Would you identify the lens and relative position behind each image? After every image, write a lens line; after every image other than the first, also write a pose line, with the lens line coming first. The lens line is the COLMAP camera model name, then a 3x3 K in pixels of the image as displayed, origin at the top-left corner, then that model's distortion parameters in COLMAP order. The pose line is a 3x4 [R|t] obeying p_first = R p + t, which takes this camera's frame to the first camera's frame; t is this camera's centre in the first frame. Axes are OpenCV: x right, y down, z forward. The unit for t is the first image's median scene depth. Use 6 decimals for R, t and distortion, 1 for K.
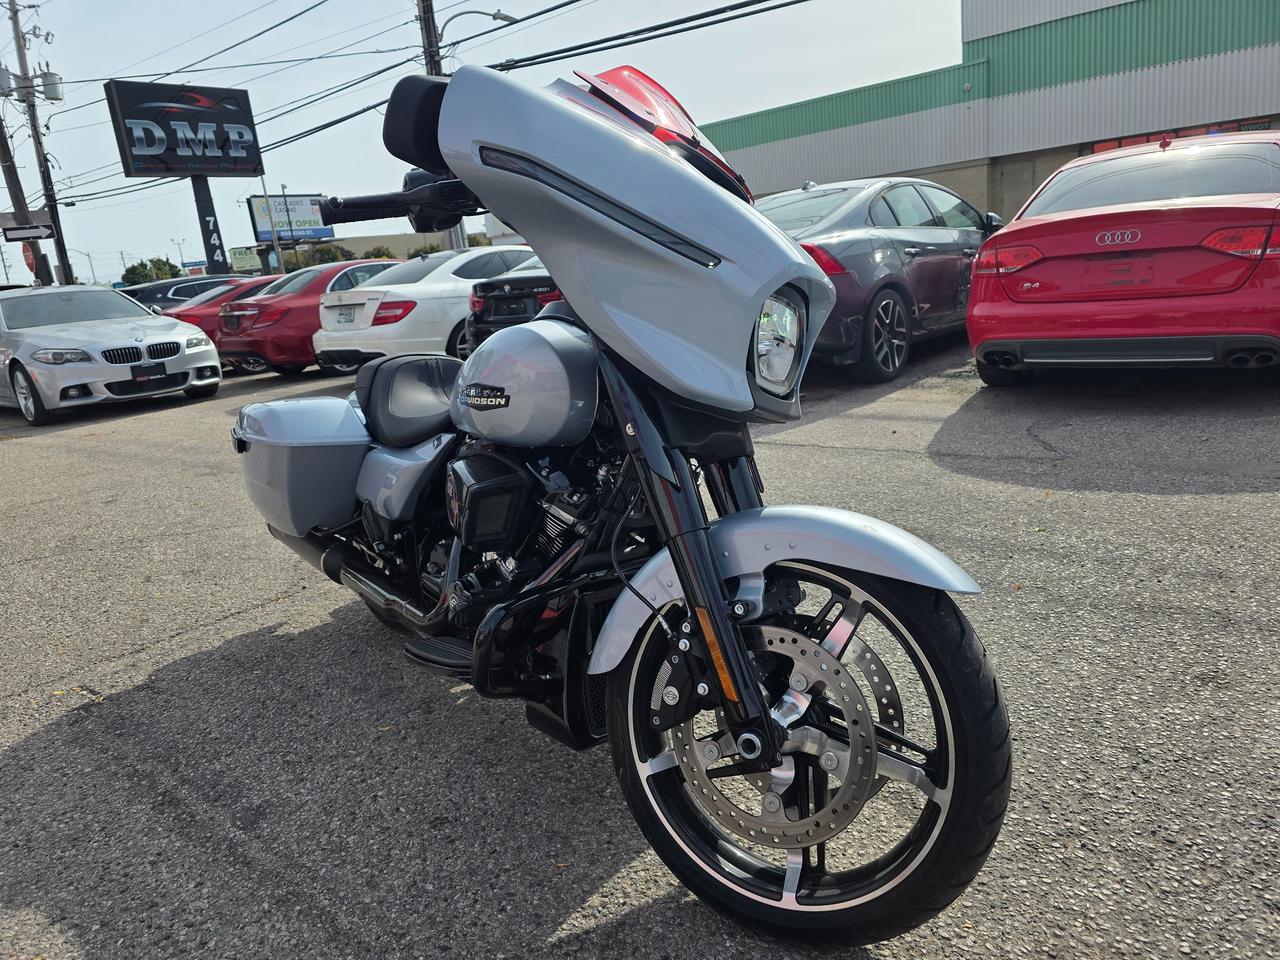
lens RADIAL K [[861.1, 0, 625.0], [0, 861.1, 474.3], [0, 0, 1]] dist [0.068108, -0.060926]
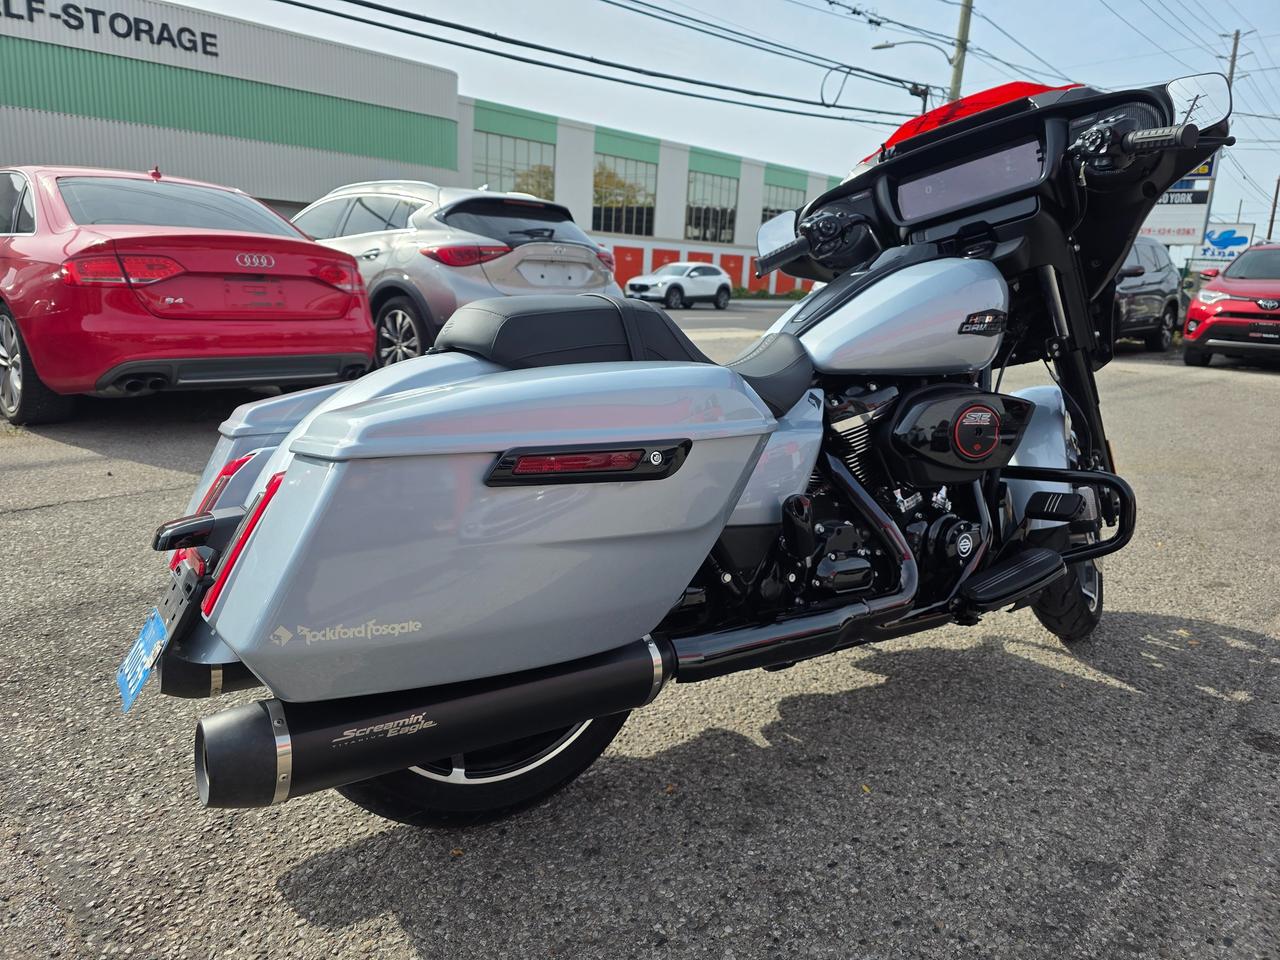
lens RADIAL K [[862.9, 0, 631.0], [0, 862.9, 478.8], [0, 0, 1]] dist [0.056222, -0.054172]
pose [[0.034077, -0.119425, 0.992258, -0.490789], [0.197547, 0.974051, 0.110449, -0.042006], [-0.979701, 0.192254, 0.056785, 0.549529]]
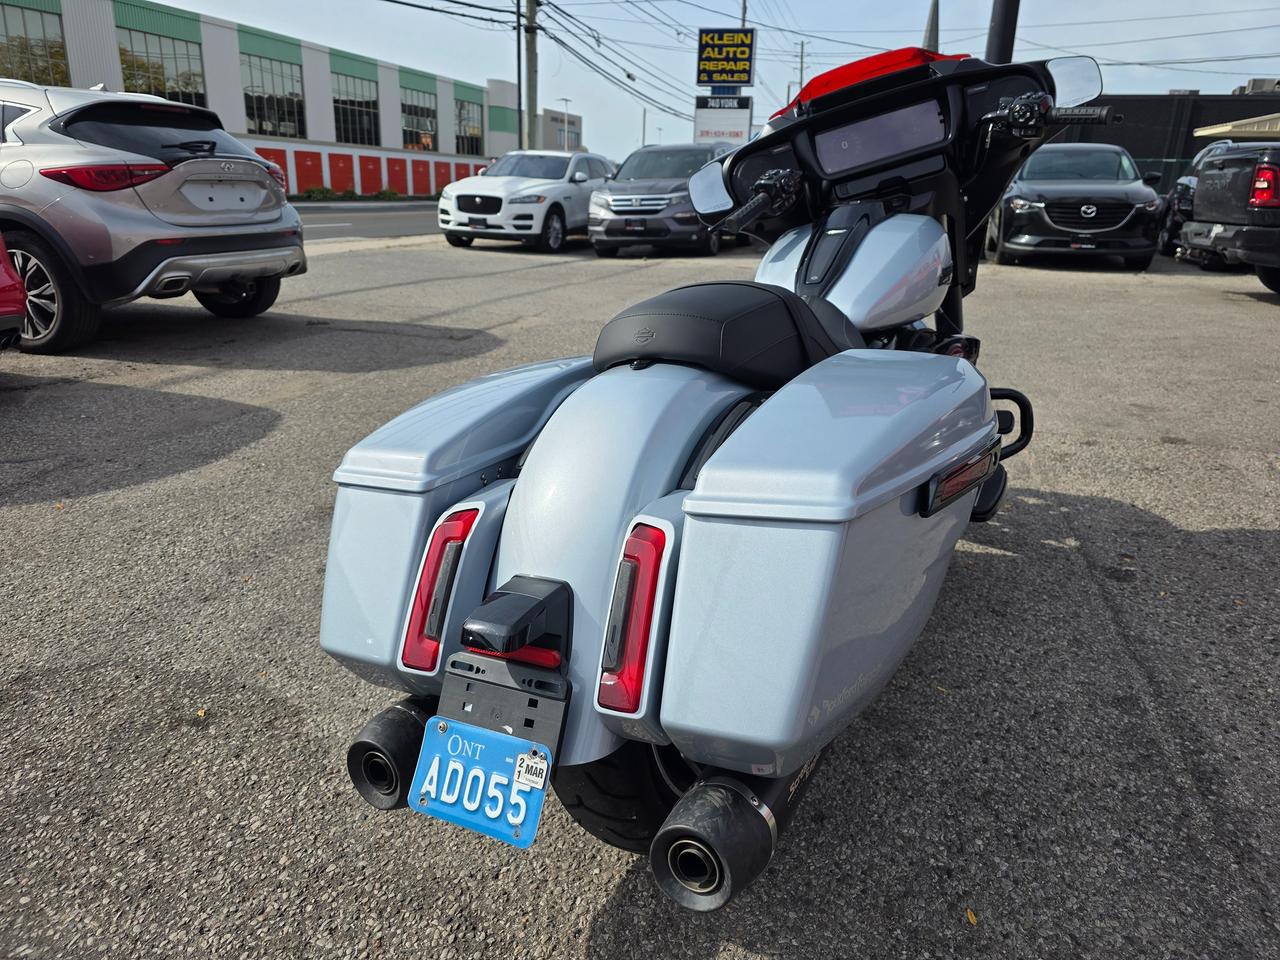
lens RADIAL K [[855.4, 0, 640.0], [0, 855.4, 480.0], [0, 0, 1]] dist [0.048961, -0.051708]
pose [[-0.420889, -0.196738, 0.885521, -0.433589], [0.241711, 0.916580, 0.318524, -0.122463], [-0.874316, 0.348103, -0.338224, 0.738645]]
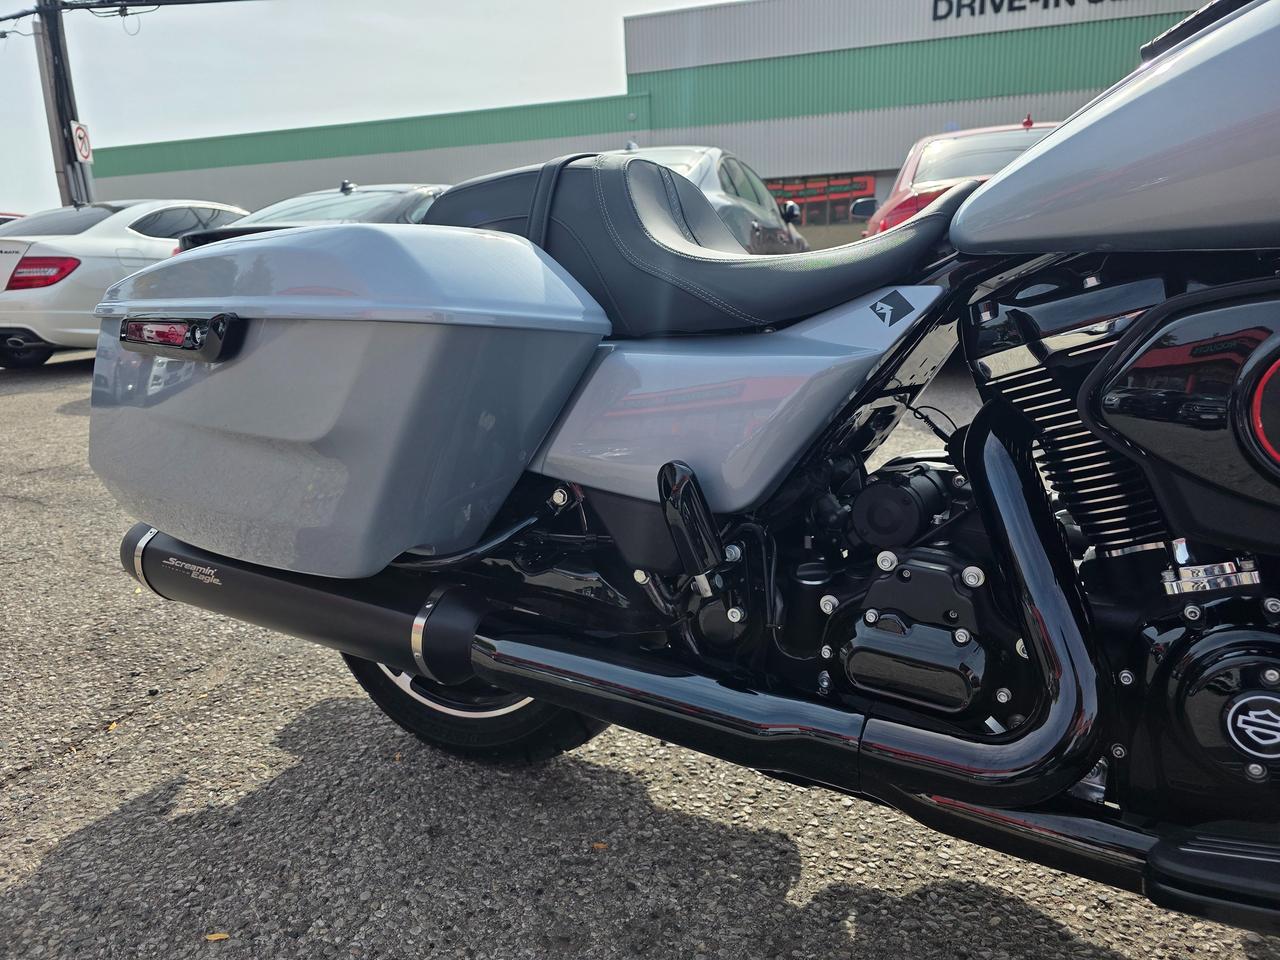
lens RADIAL K [[858.0, 0, 624.6], [0, 858.0, 458.7], [0, 0, 1]] dist [0.065153, -0.064051]
pose [[0.918220, -0.027380, 0.395122, -0.238634], [0.043321, 0.998565, -0.031476, 0.019835], [-0.393693, 0.046019, 0.918089, 0.332308]]
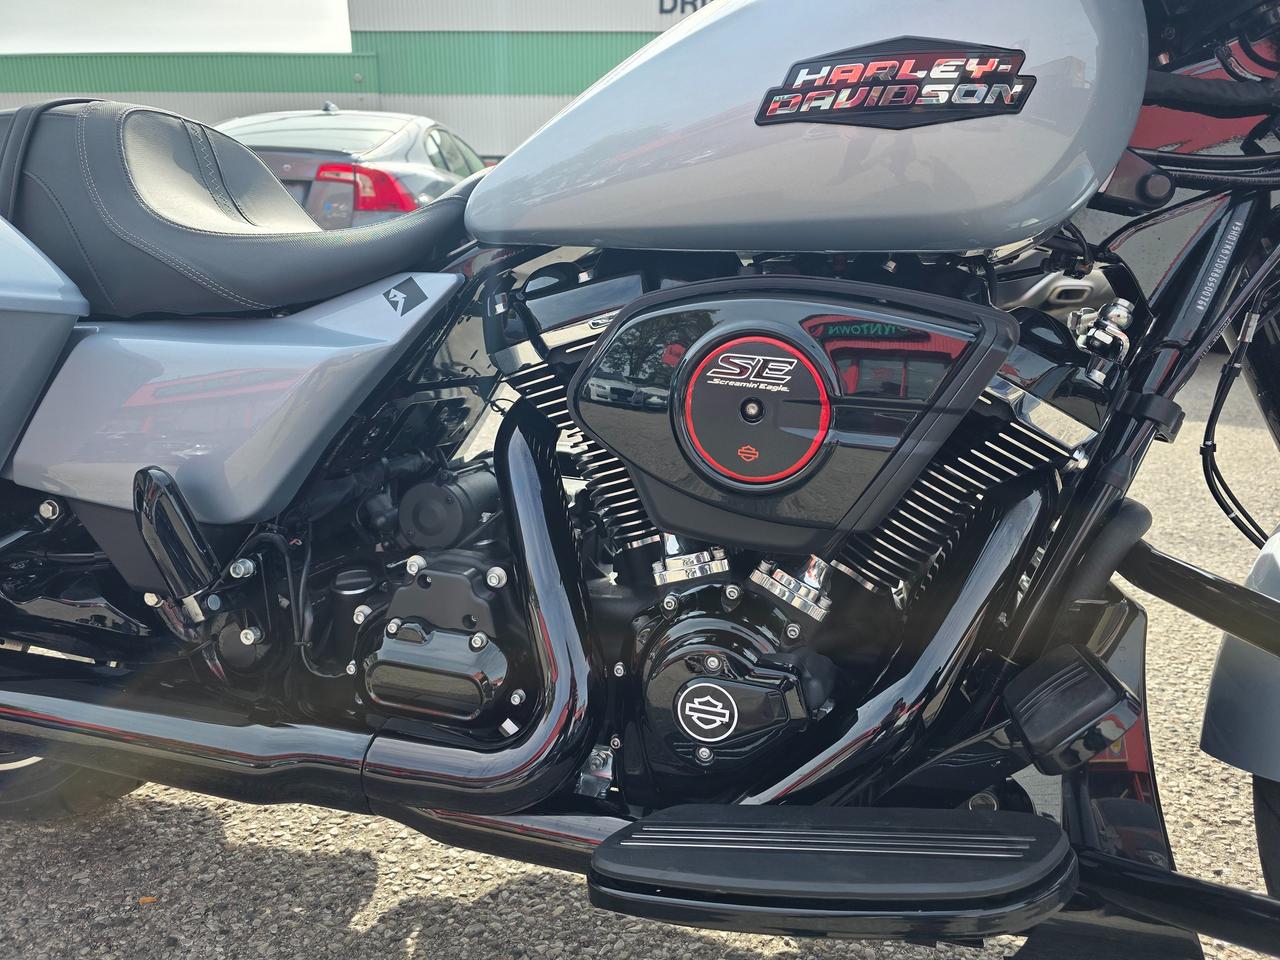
lens RADIAL K [[861.1, 0, 625.0], [0, 861.1, 474.3], [0, 0, 1]] dist [0.068108, -0.060926]
pose [[0.770240, -0.068216, 0.634095, -0.187904], [0.069844, 0.997305, 0.022450, 0.018811], [-0.633918, 0.026996, 0.772929, 0.317117]]
